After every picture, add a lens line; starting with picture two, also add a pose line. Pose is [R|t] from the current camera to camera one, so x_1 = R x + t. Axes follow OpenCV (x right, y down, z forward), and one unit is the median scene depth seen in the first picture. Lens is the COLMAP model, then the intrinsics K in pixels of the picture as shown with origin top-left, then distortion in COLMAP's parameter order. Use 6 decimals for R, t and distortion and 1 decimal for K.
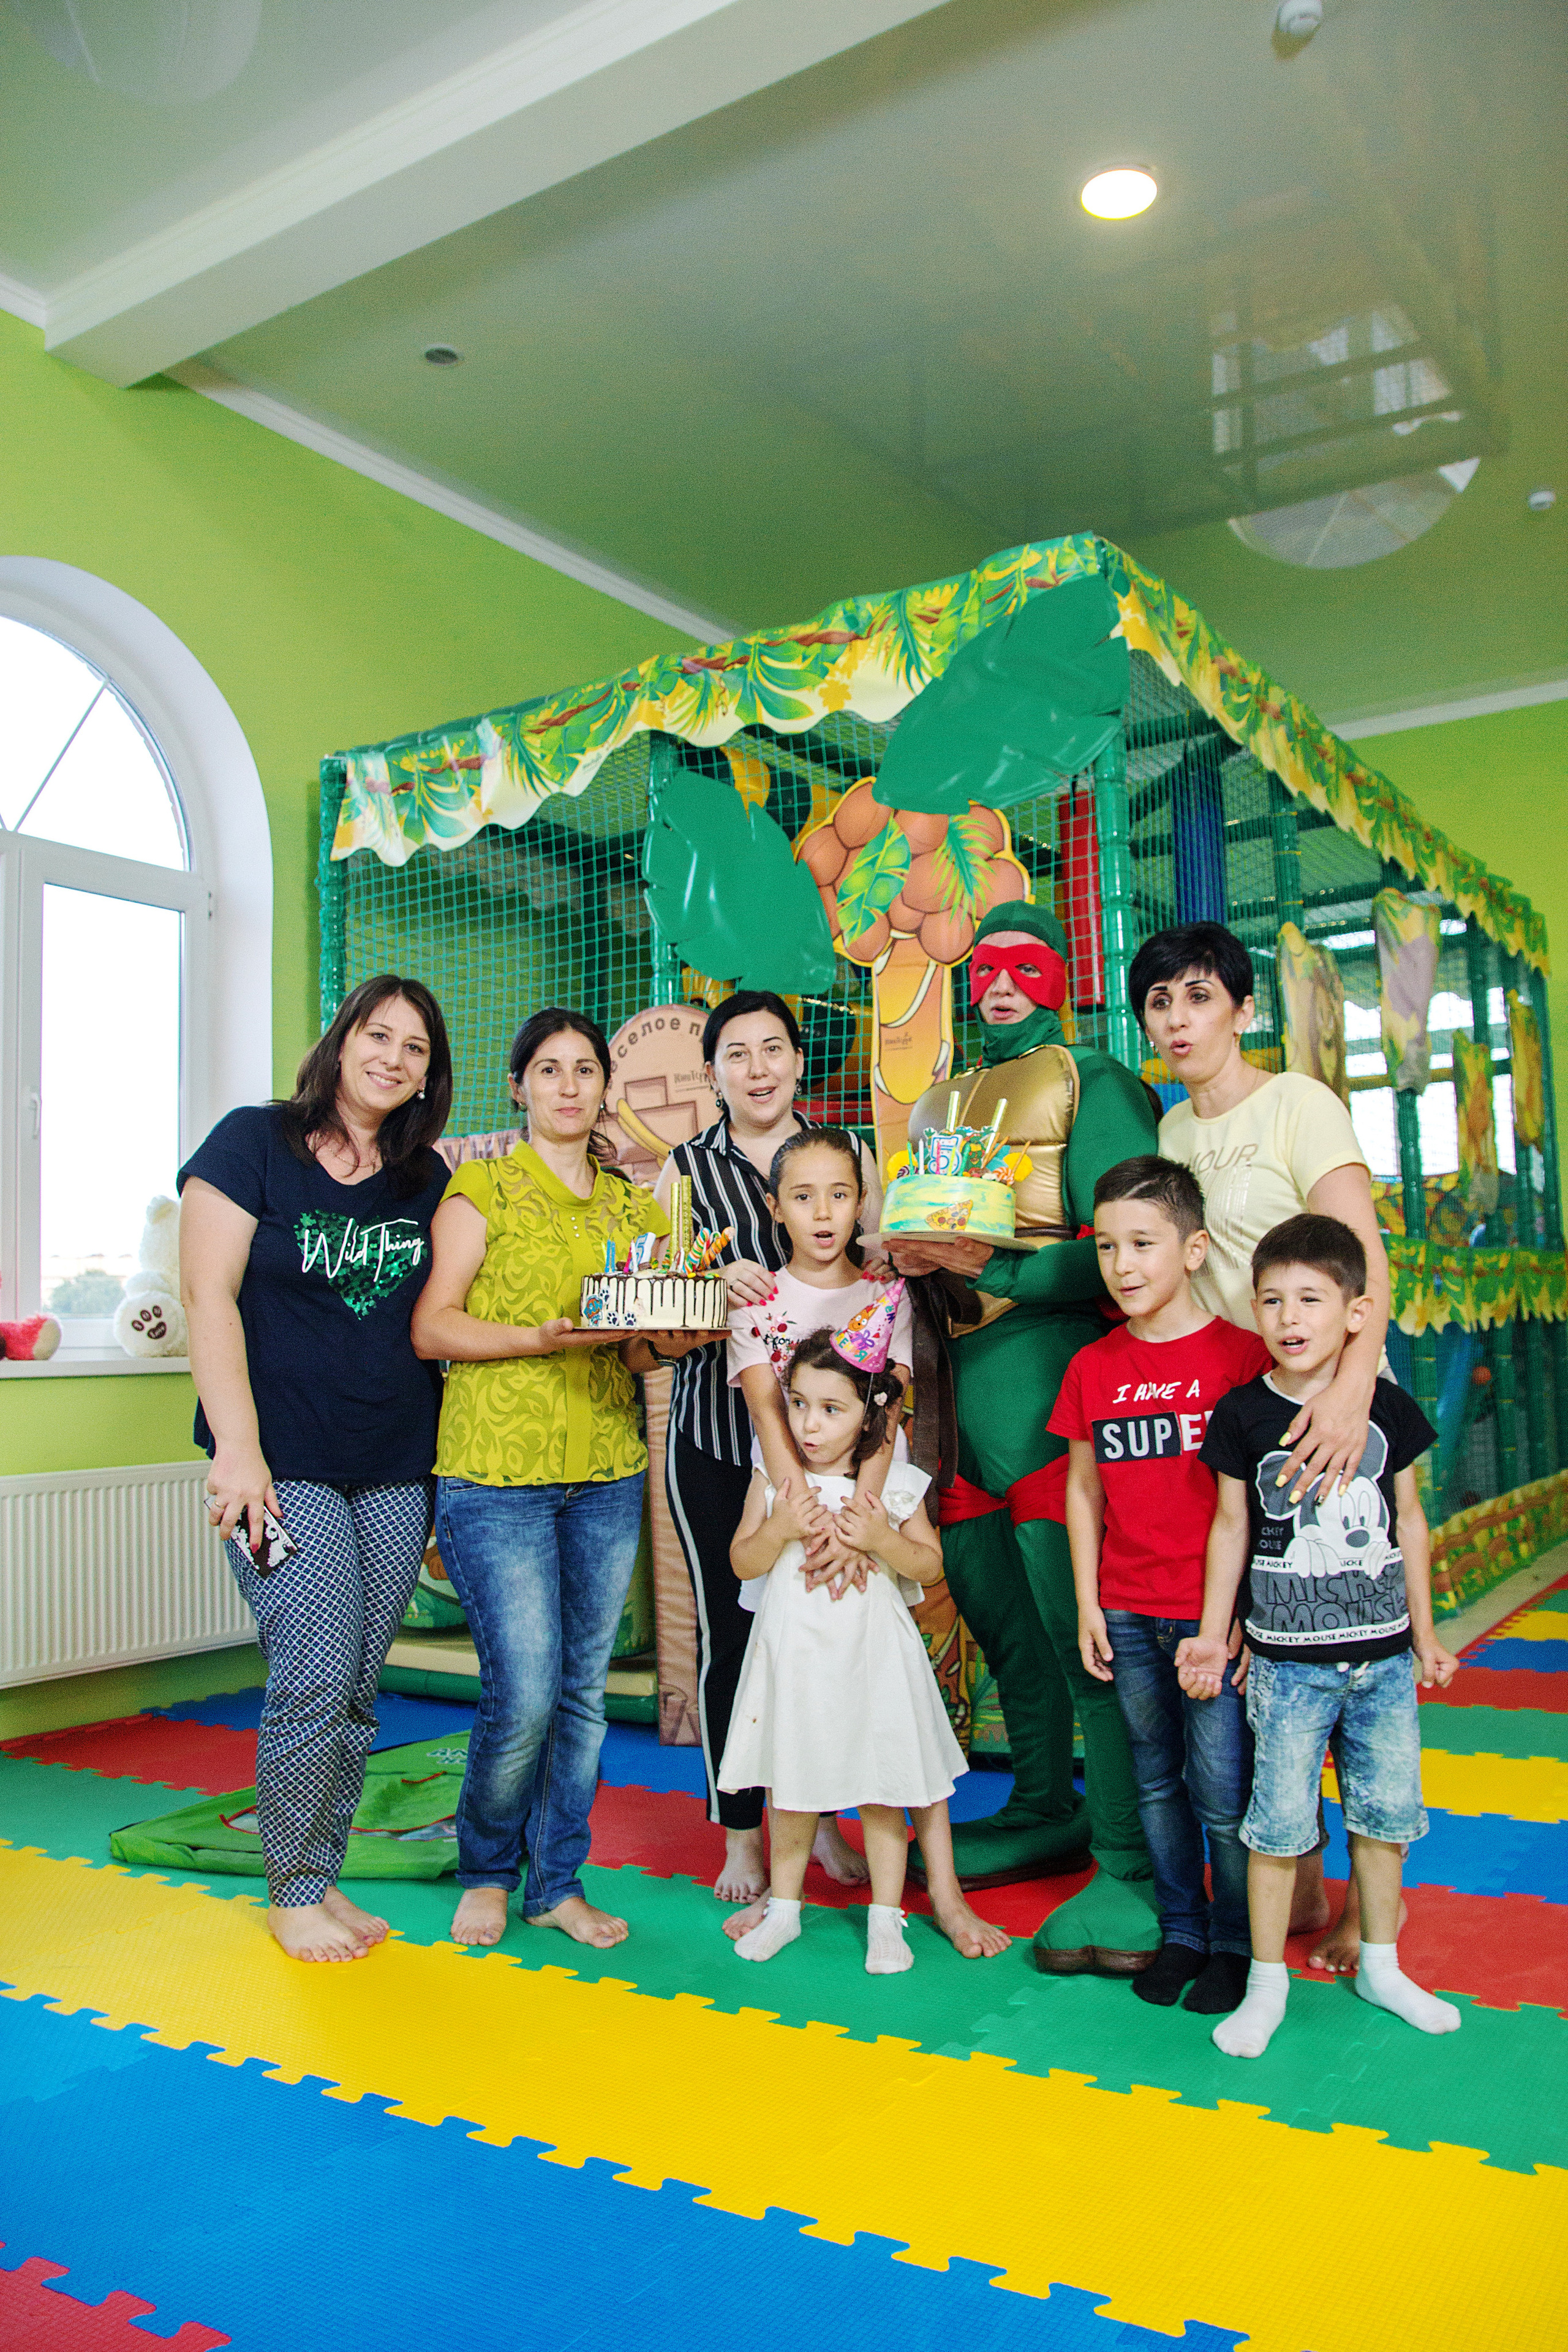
lens RADIAL K [[1824.8, 0, 784.0], [0, 1824.8, 1176.0], [0, 0, 1]] dist [-0.150562, 0.147111]
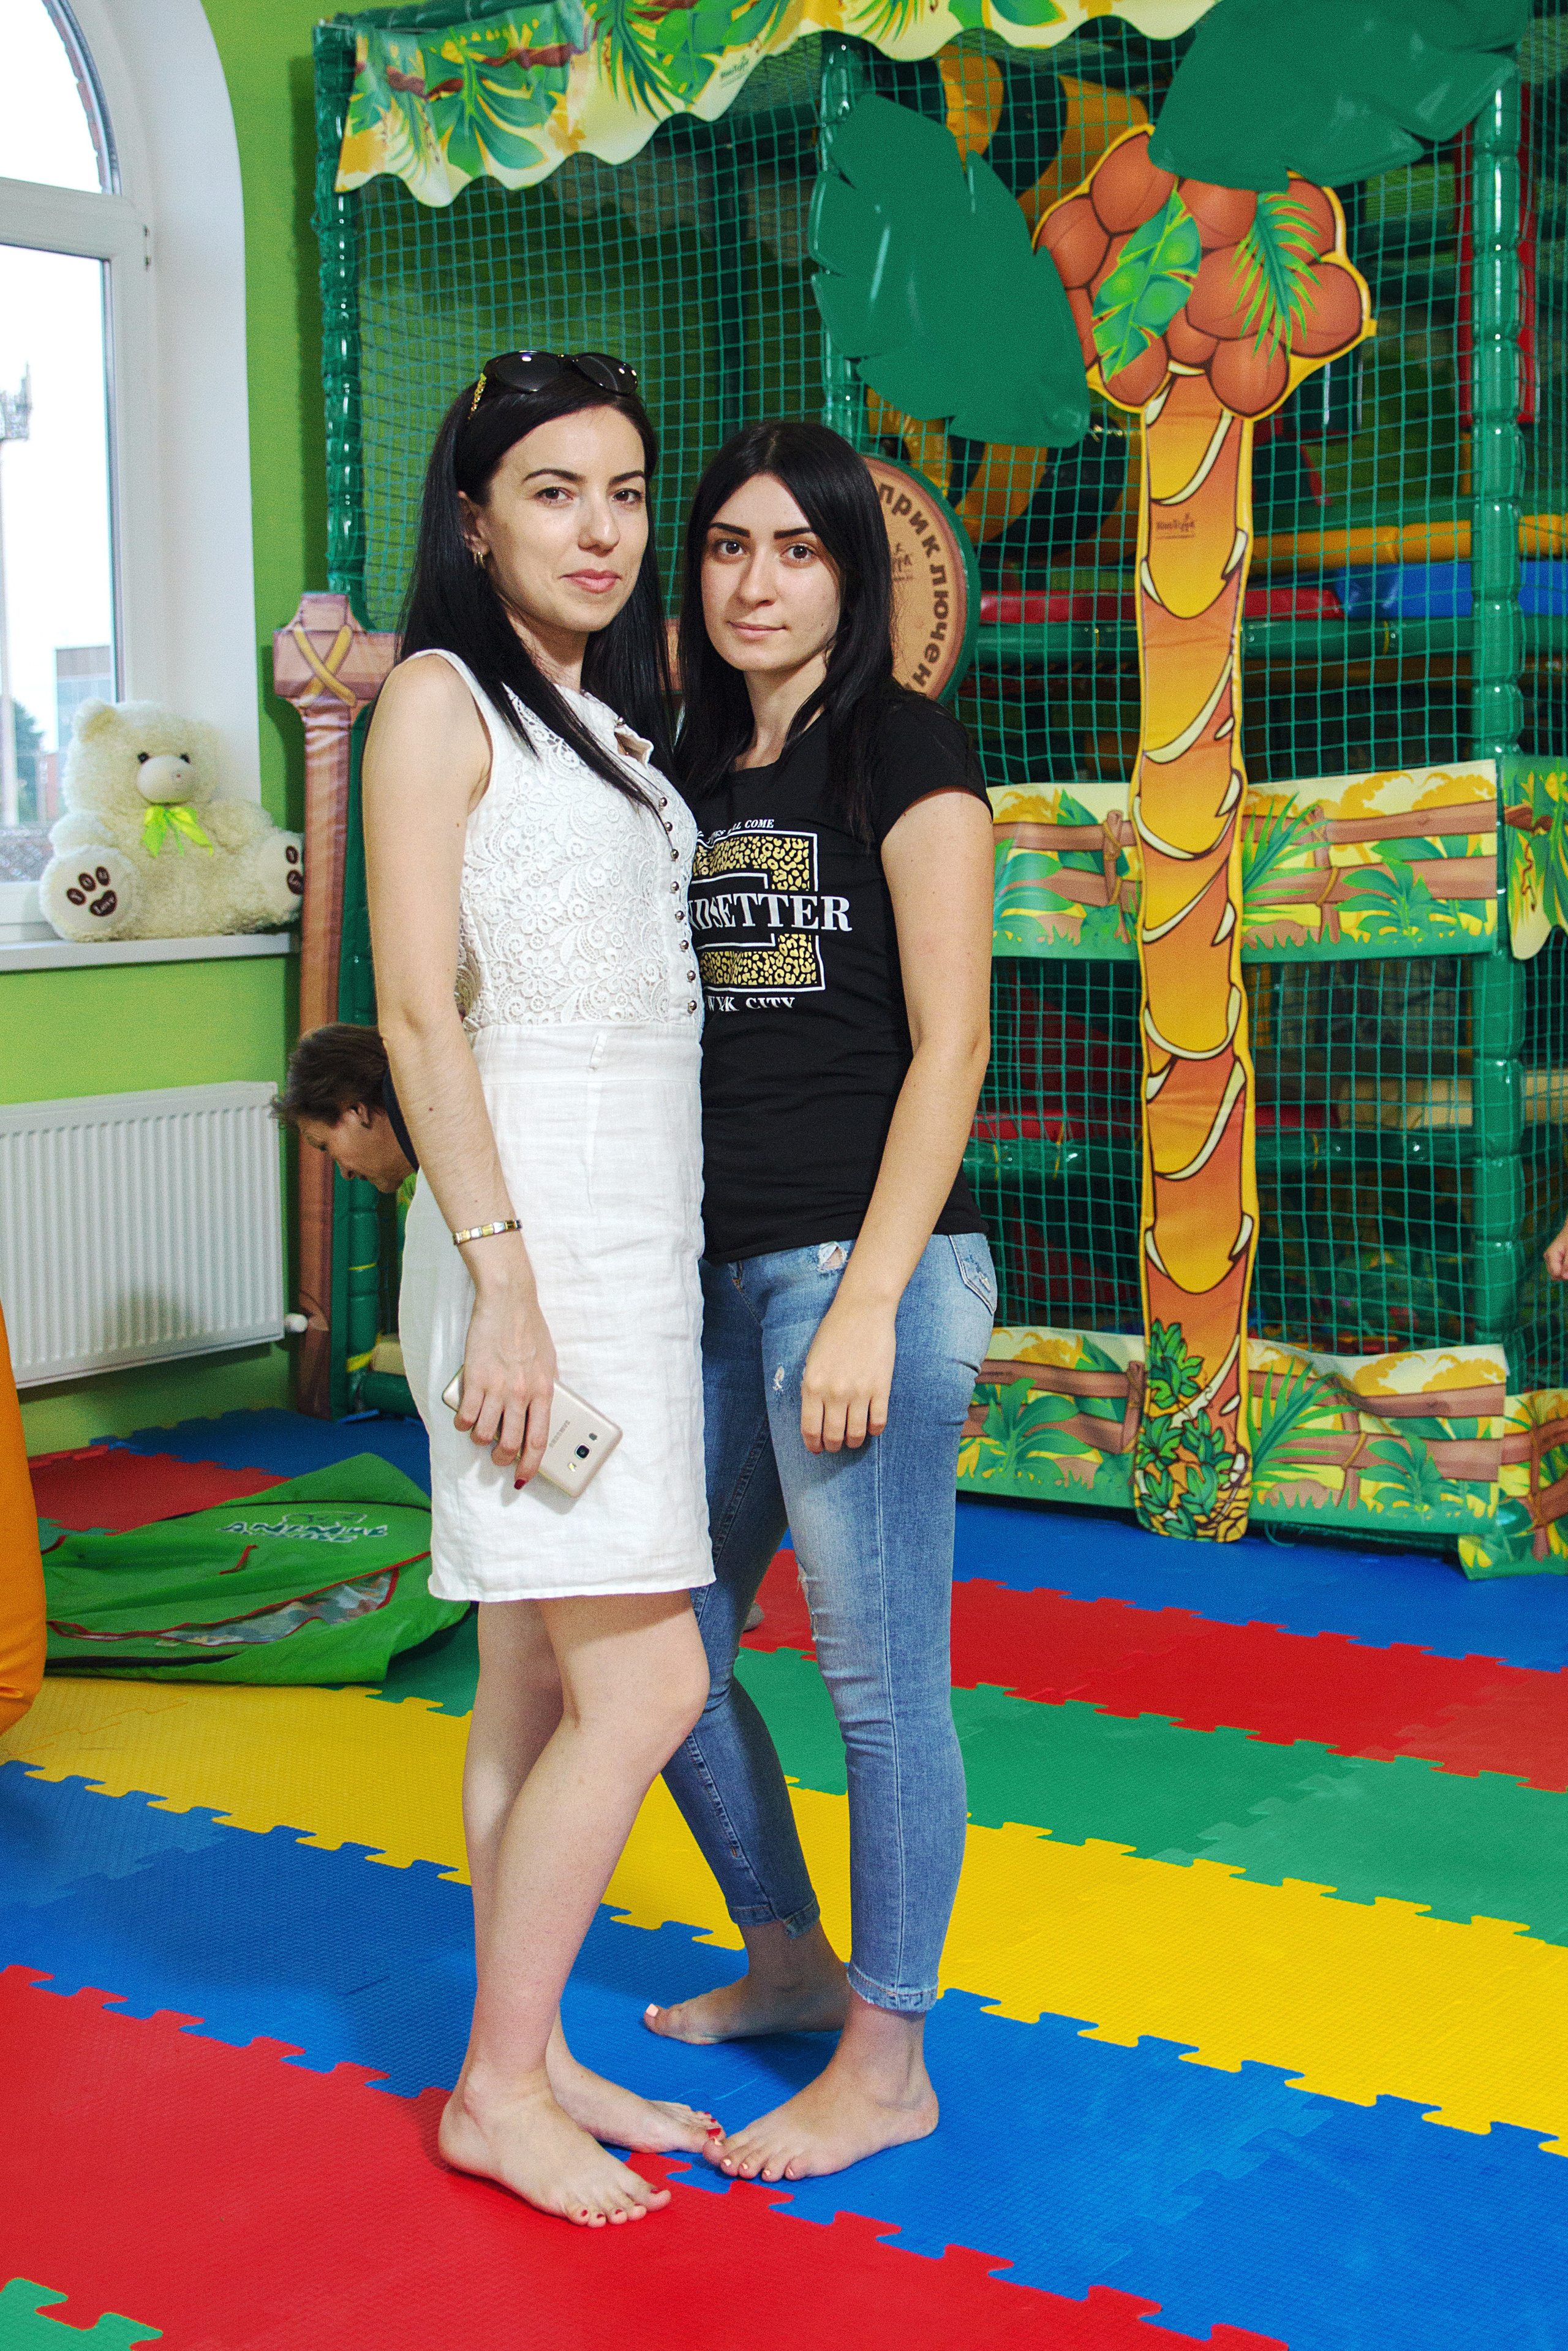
lens RADIAL K [[3347.8, 0, 812.7], [0, 3347.8, 1009.1], [0, 0, 1]] dist [0.001533, -0.090706]
pose [[0.997603, 0.018819, -0.066591, 0.011419], [-0.008231, 0.987750, 0.155830, -0.078474], [0.068708, -0.154908, 0.985537, -0.266789]]
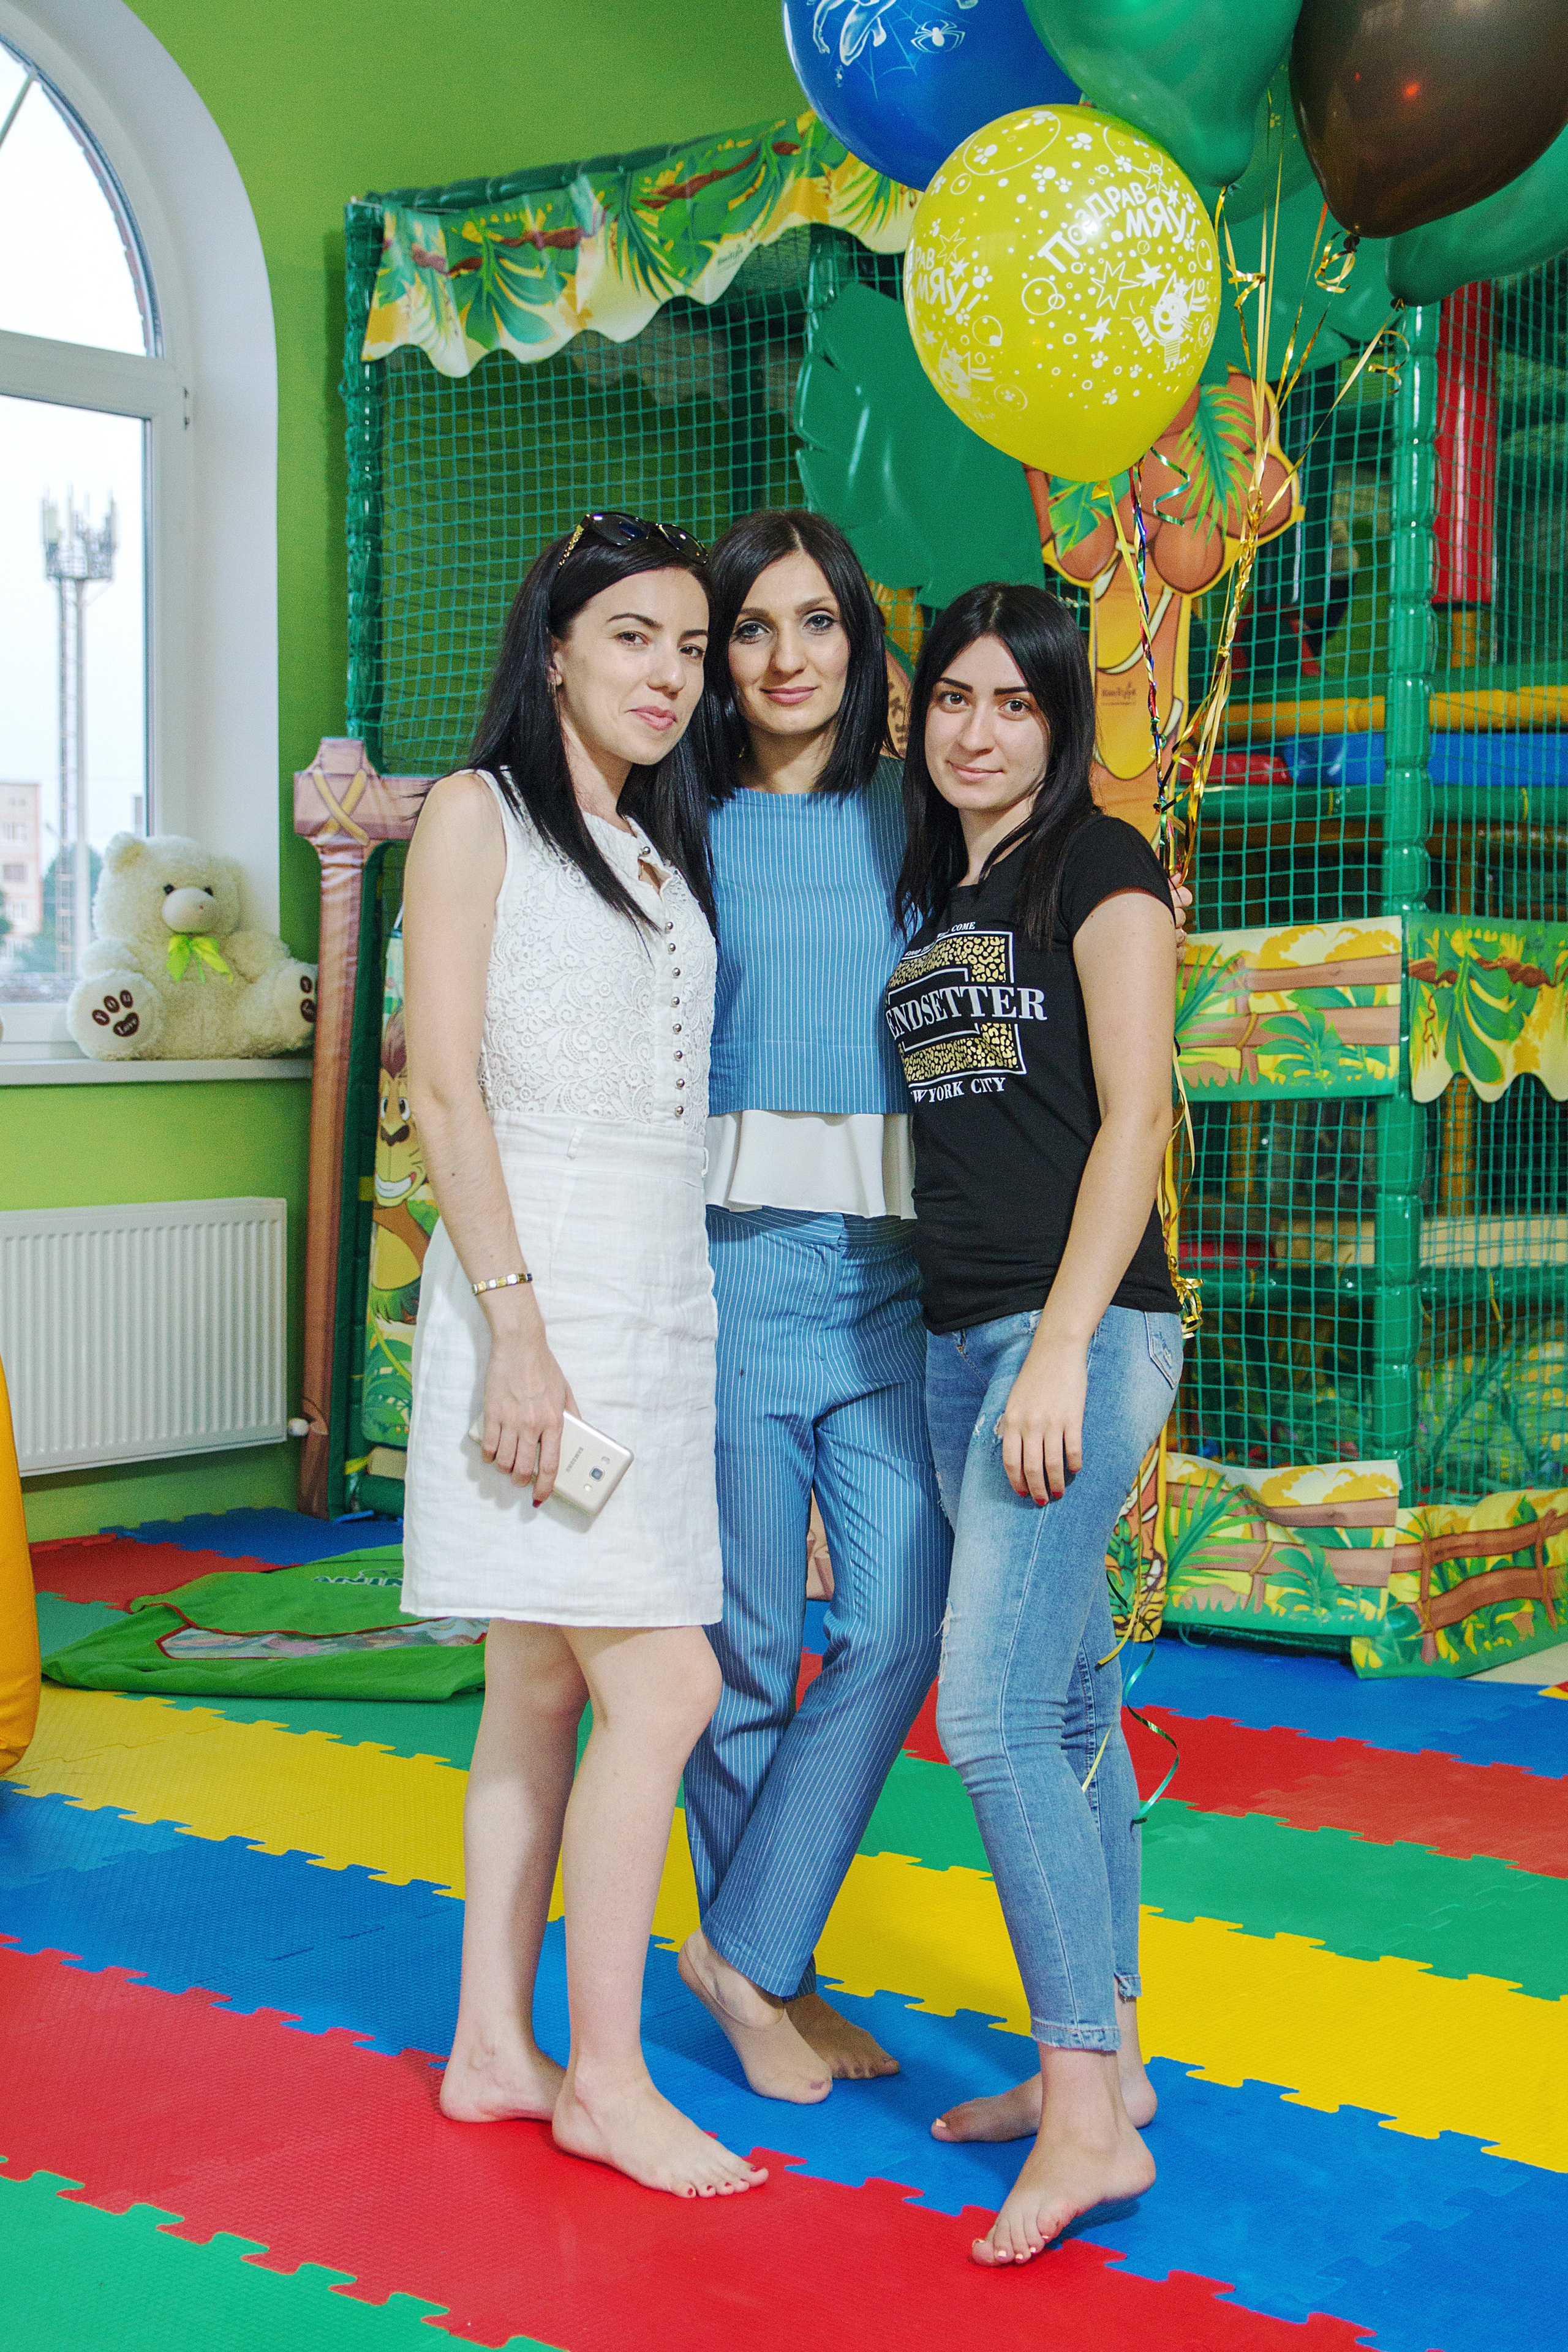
lens RADIAL K [[3526.9, 0, 784.0], [0, 3526.9, 1176.0], [0, 0, 1]] dist [-0.000190, 0.081946]
pose [[0.993539, 0.045034, -0.104172, 0.075559], [-0.028709, 0.987776, 0.153211, -0.083925], [0.109799, -0.149230, 0.982687, -0.414649]]
